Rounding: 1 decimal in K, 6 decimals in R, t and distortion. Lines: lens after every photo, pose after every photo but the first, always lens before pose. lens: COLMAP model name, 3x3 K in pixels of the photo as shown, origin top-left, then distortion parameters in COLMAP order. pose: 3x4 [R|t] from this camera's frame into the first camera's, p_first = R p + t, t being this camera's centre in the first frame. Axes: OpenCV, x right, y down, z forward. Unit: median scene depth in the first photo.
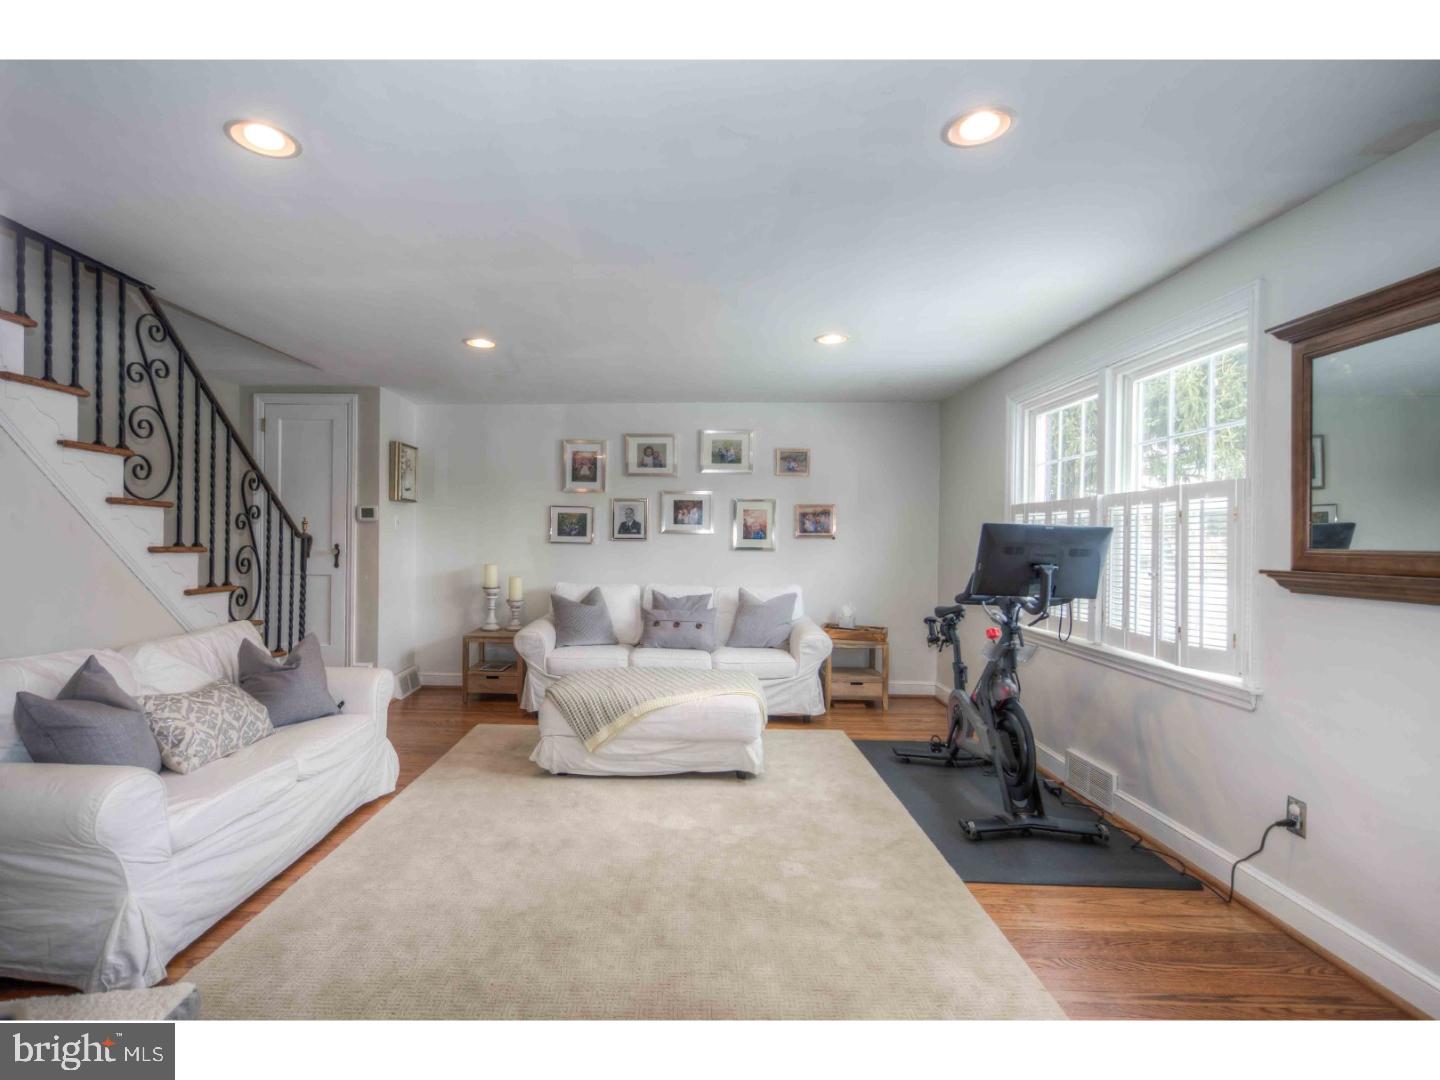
lens RADIAL K [[705.0, 0, 713.1], [0, 705.0, 541.1], [0, 0, 1]] dist [-0.001093, -0.000832]
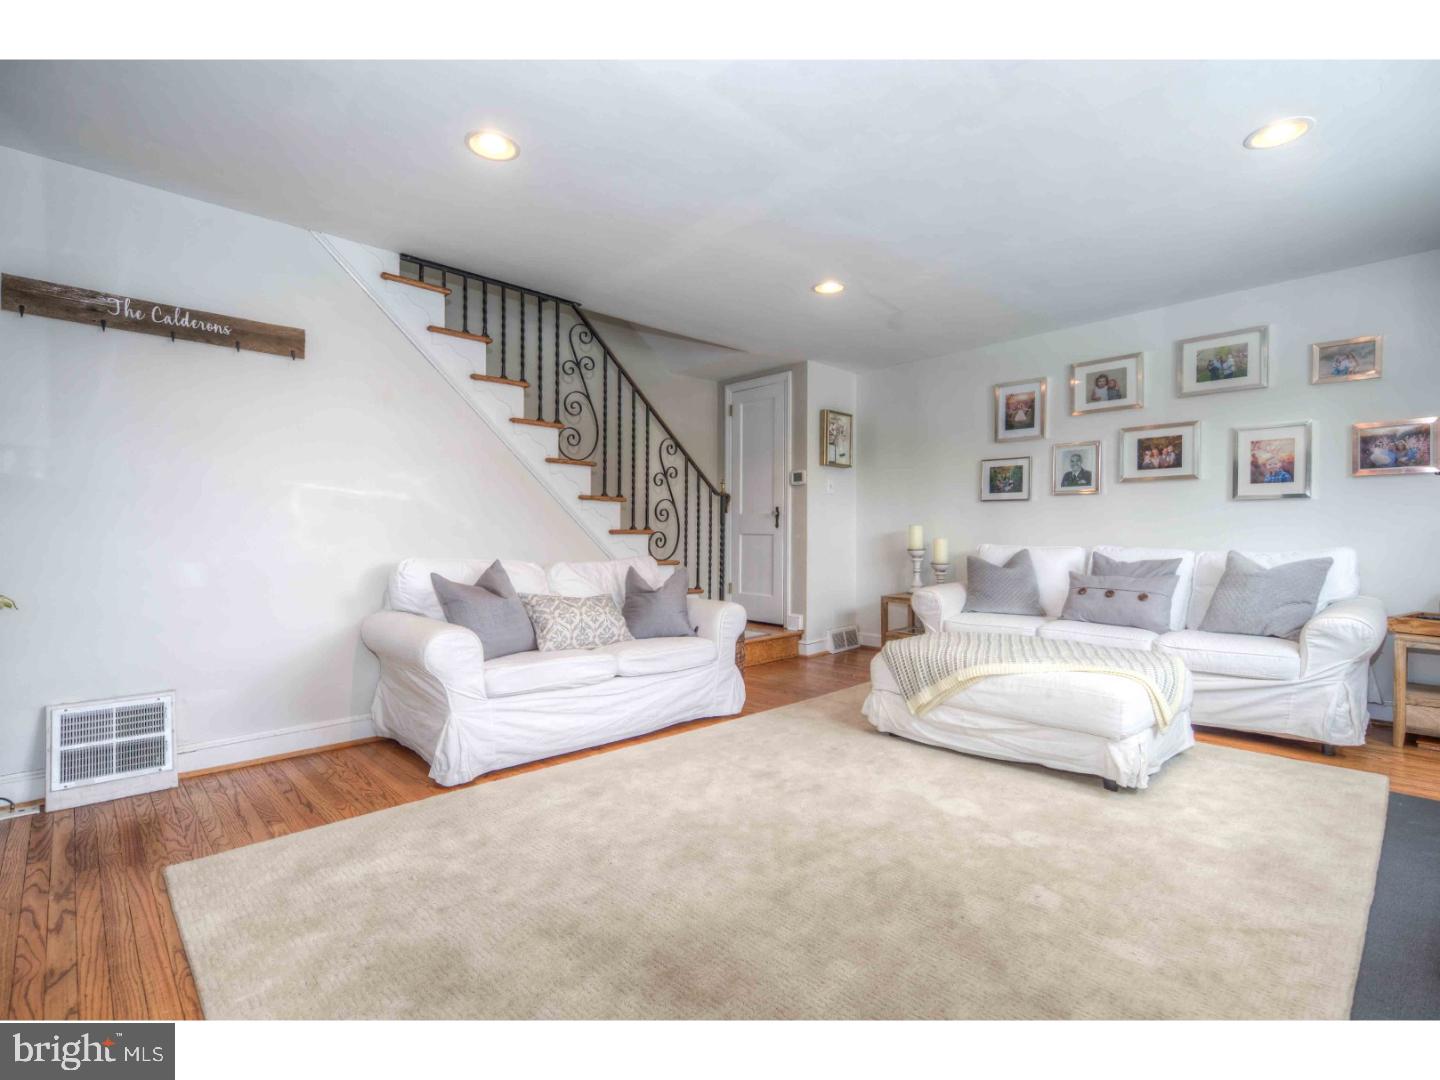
lens RADIAL K [[705.0, 0, 713.1], [0, 705.0, 541.1], [0, 0, 1]] dist [-0.001093, -0.000832]
pose [[0.682520, -0.005593, -0.730846, 0.294273], [0.006821, 0.999976, -0.001283, 0.080054], [0.730835, -0.004109, 0.682541, 0.209337]]
